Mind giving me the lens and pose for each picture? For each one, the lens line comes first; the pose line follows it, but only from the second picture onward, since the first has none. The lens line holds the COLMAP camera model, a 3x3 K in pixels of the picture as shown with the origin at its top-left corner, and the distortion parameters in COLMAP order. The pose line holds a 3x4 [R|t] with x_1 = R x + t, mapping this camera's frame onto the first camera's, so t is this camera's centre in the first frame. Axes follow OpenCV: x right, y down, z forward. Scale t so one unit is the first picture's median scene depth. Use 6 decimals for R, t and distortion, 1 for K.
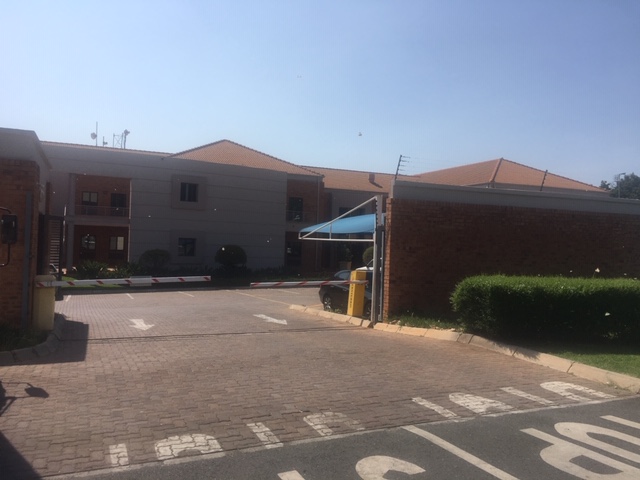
lens RADIAL K [[542.5, 0, 318.0], [0, 542.5, 240.2], [0, 0, 1]] dist [0.091978, -0.114438]
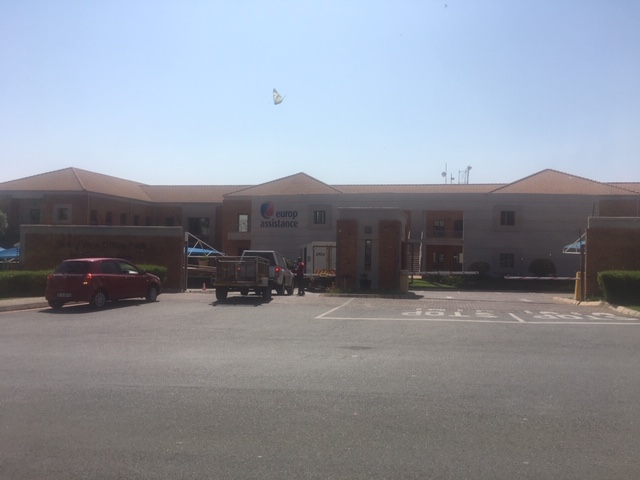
lens RADIAL K [[542.5, 0, 318.0], [0, 542.5, 240.2], [0, 0, 1]] dist [0.091978, -0.114438]
pose [[0.806784, -0.021970, -0.590437, 0.158270], [0.003808, 0.999481, -0.031986, 0.004269], [0.590834, 0.023557, 0.806449, -0.297403]]
